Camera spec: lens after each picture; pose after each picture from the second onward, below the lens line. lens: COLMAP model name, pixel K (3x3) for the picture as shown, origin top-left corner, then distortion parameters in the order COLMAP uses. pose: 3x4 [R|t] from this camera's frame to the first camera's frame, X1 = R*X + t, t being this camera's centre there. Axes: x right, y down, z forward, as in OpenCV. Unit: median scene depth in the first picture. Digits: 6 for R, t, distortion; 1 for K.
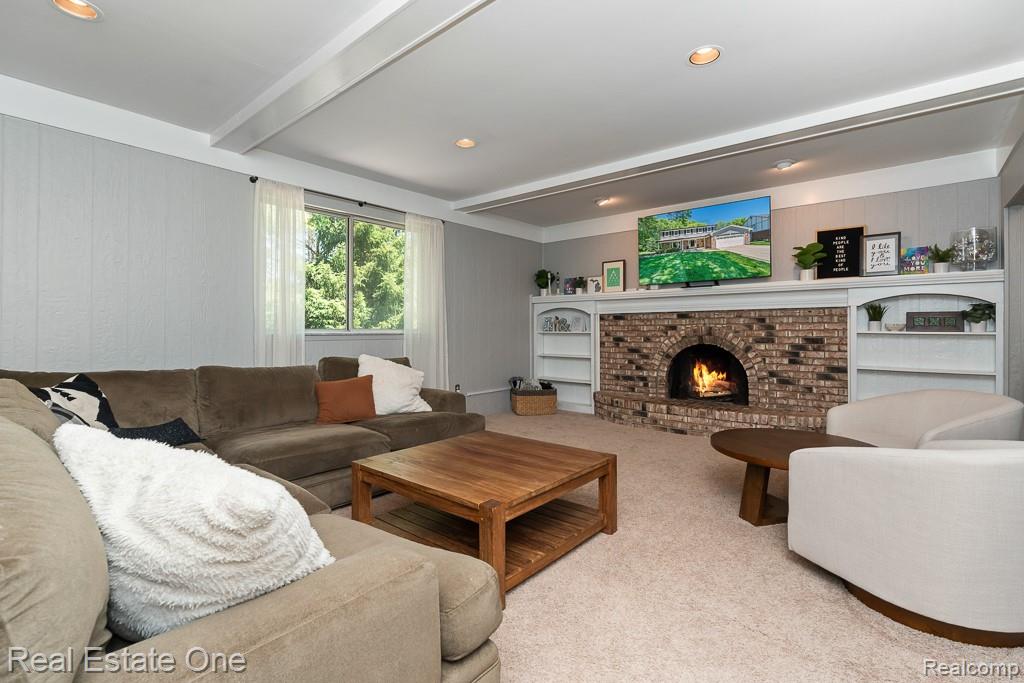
lens RADIAL K [[468.6, 0, 509.0], [0, 468.6, 327.6], [0, 0, 1]] dist [0.001638, 0.000101]
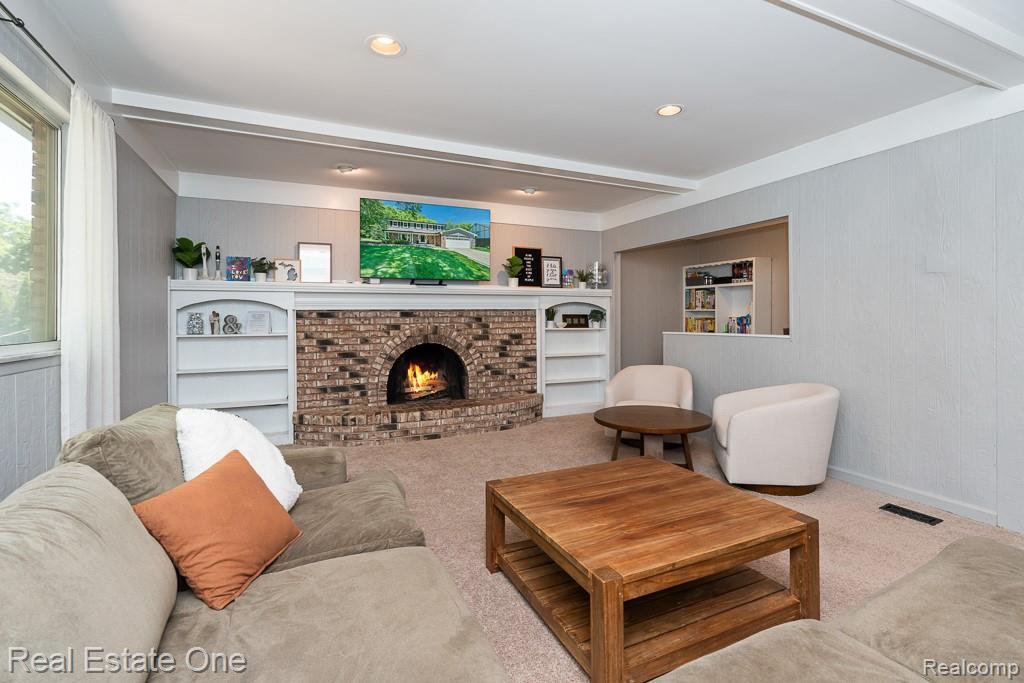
lens RADIAL K [[462.7, 0, 509.4], [0, 462.7, 327.0], [0, 0, 1]] dist [-0.055418, -0.000014]
pose [[0.426270, -0.007891, 0.904562, -0.388649], [0.008221, 0.999954, 0.004850, -0.002298], [-0.904559, 0.005369, 0.426316, 0.442440]]
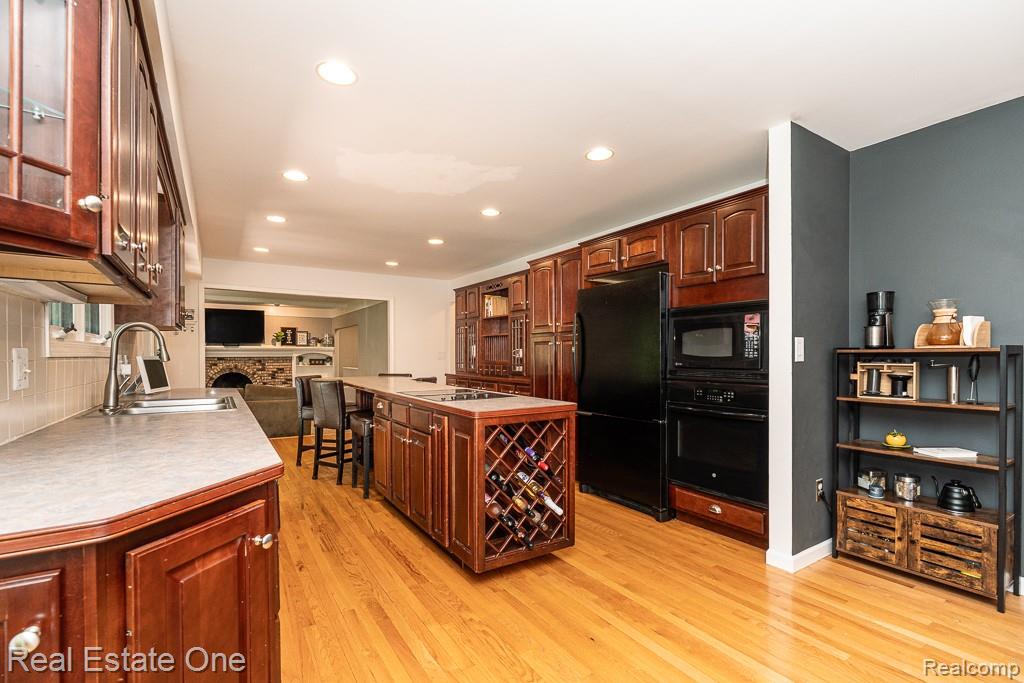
lens RADIAL K [[466.4, 0, 511.6], [0, 466.4, 364.0], [0, 0, 1]] dist [-0.000966, -0.000130]
pose [[0.291796, -0.003847, 0.956473, -1.266346], [0.004678, 0.999986, 0.002595, -0.001806], [-0.956469, 0.003717, 0.291810, -0.854811]]
